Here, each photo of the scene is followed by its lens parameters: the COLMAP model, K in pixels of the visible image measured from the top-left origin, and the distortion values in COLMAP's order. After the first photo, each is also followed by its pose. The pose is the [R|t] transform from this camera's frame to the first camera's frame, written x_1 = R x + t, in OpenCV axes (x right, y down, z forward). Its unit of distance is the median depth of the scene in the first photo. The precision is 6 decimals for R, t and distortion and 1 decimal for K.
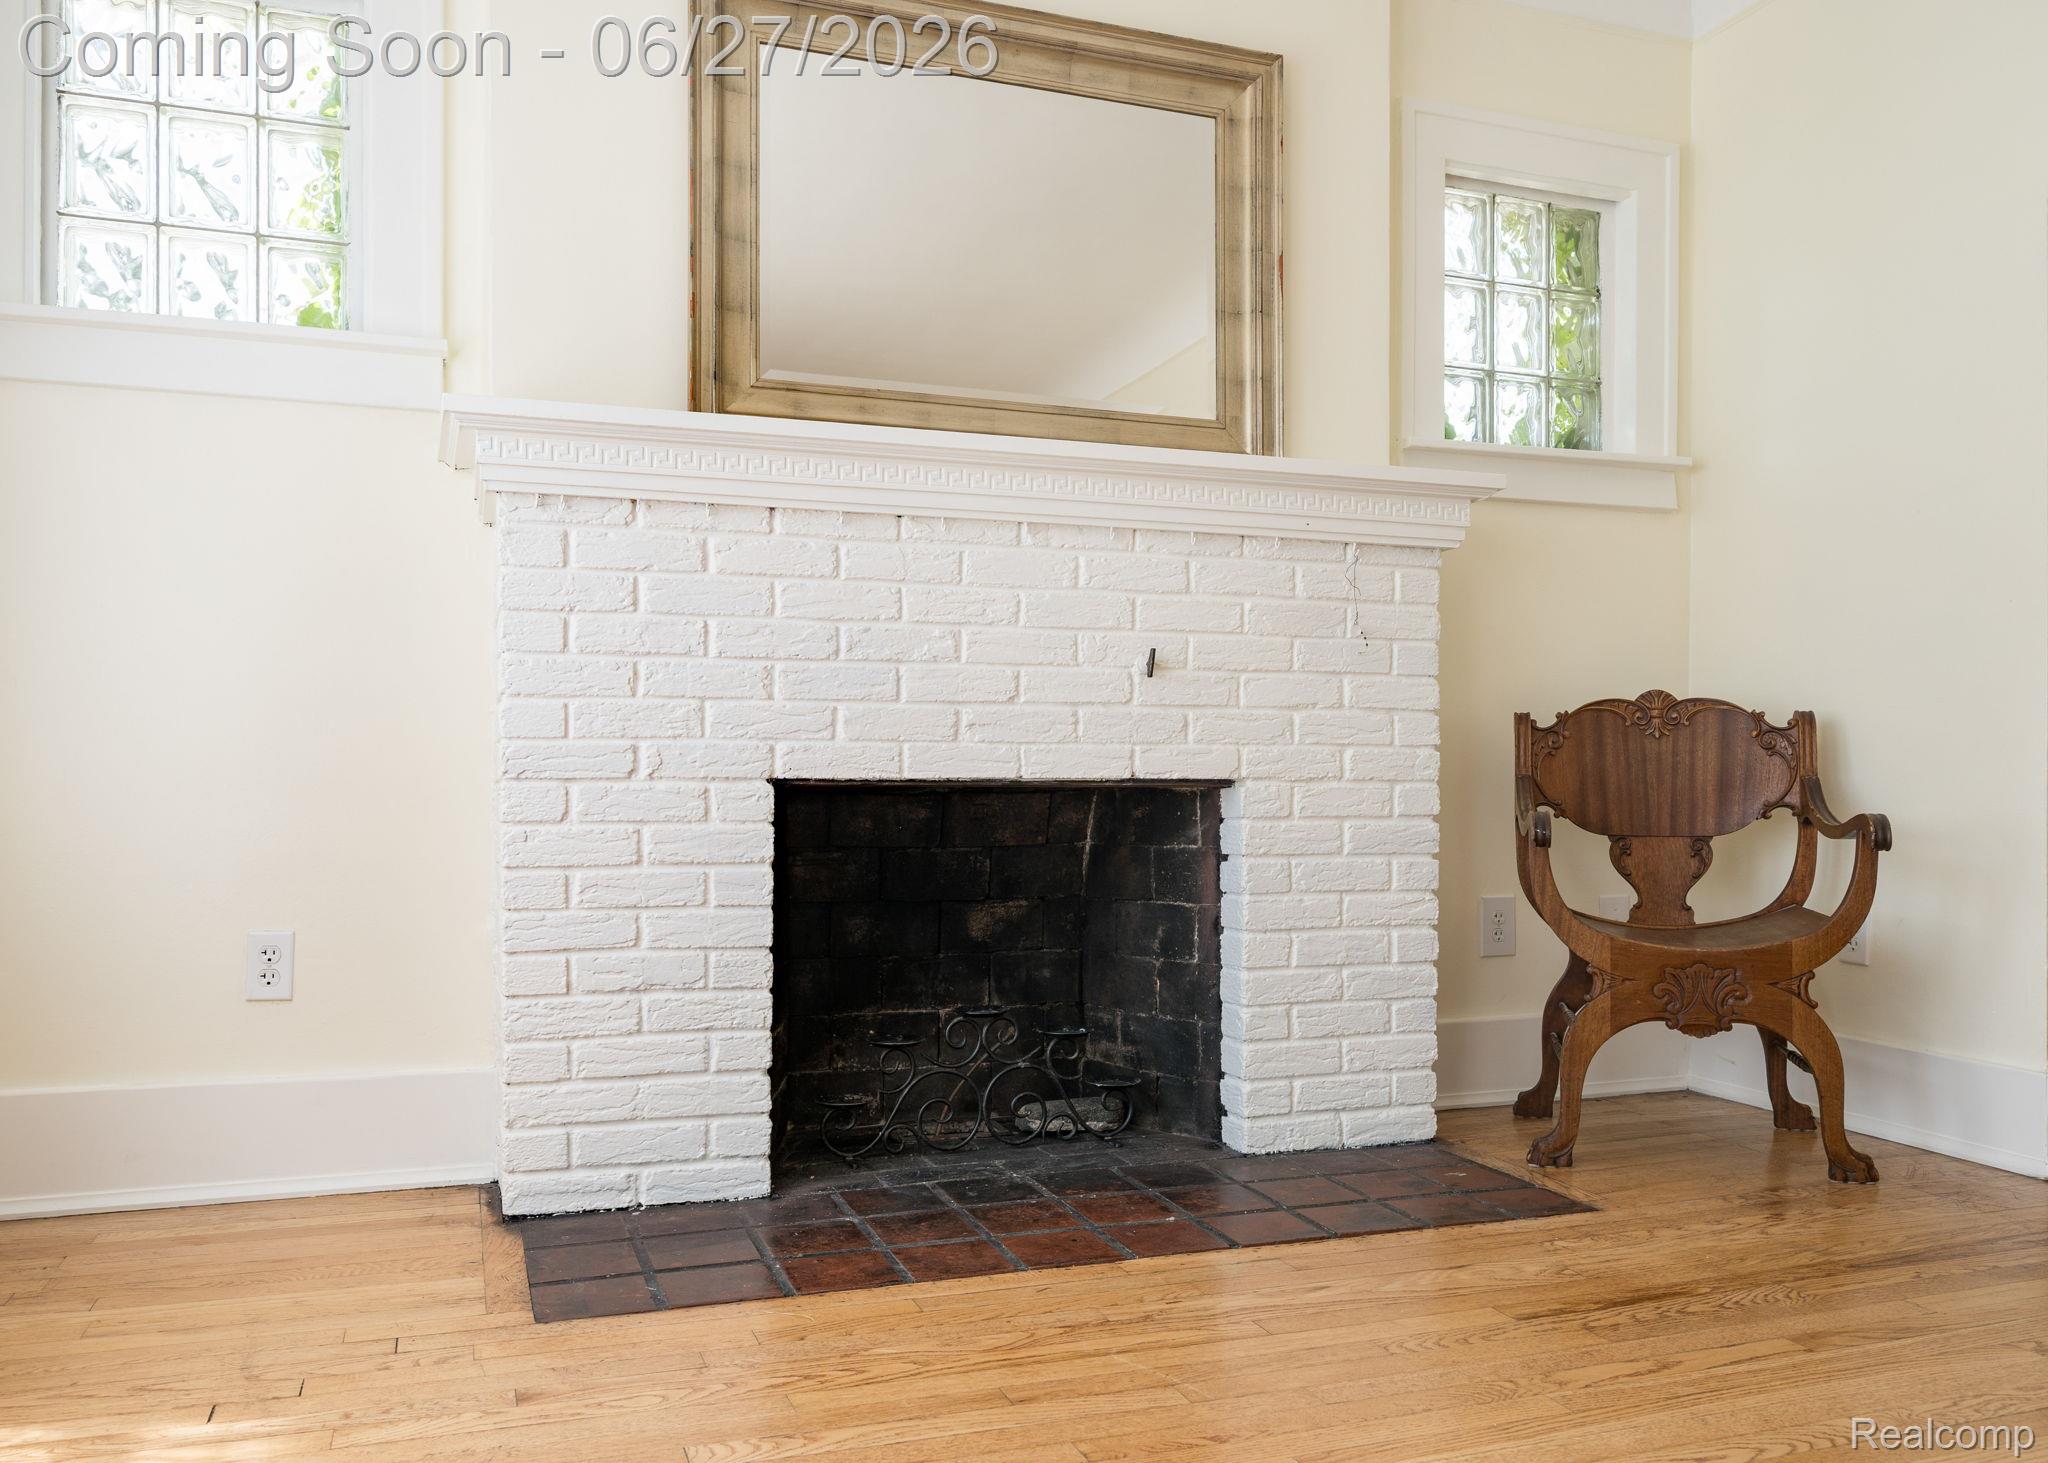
lens RADIAL K [[1642.7, 0, 1027.9], [0, 1642.7, 745.4], [0, 0, 1]] dist [0.004658, -0.000289]
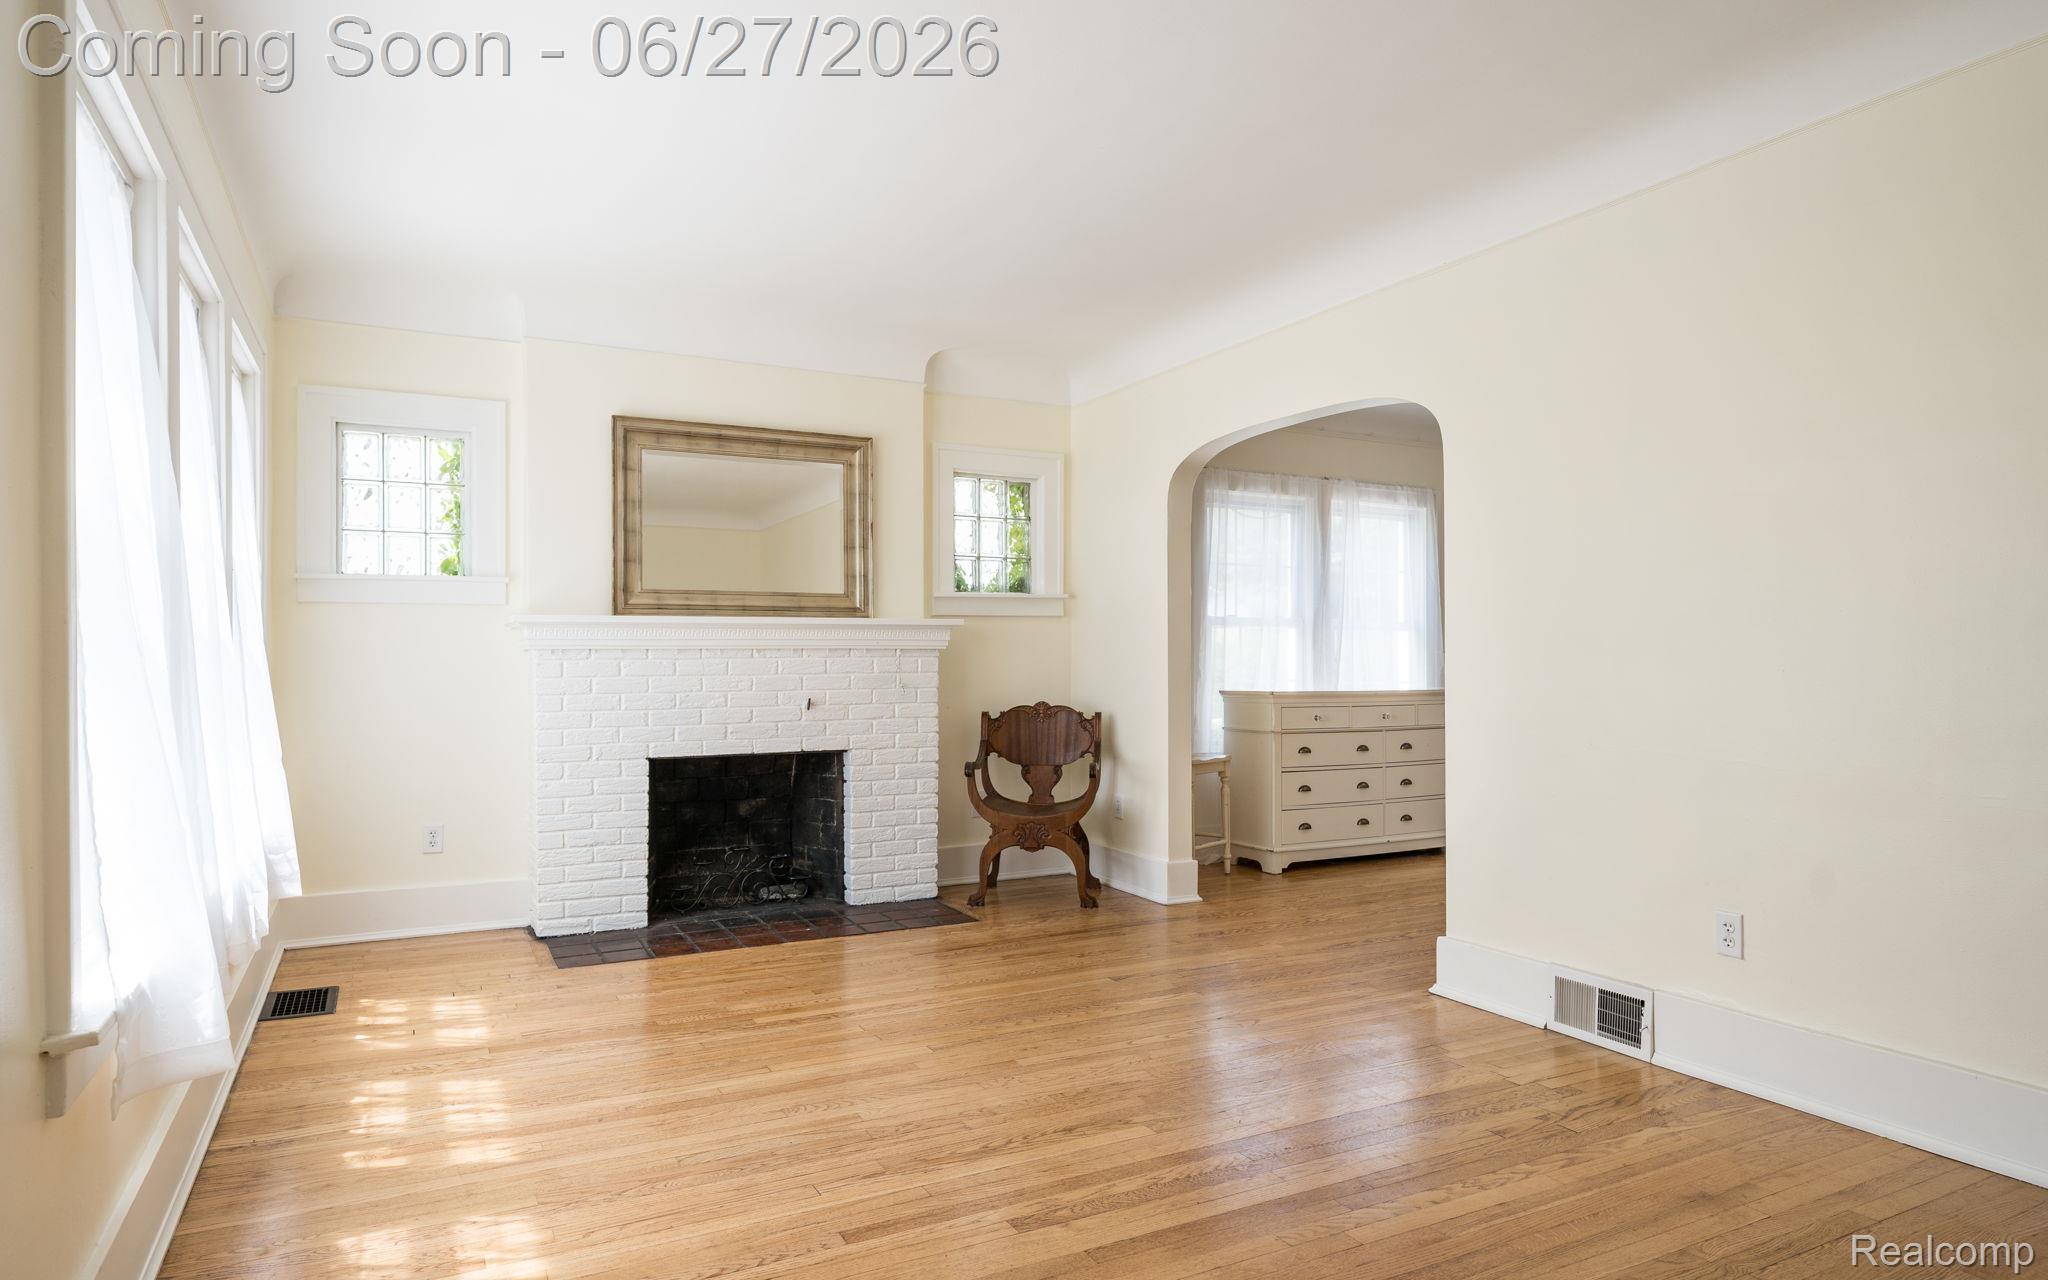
lens RADIAL K [[1212.3, 0, 1009.6], [0, 1212.3, 630.8], [0, 0, 1]] dist [0.007188, -0.000007]
pose [[0.992254, -0.003496, 0.124178, 0.139034], [0.003577, 0.999994, -0.000432, -0.147913], [-0.124175, 0.000873, 0.992260, -0.771855]]
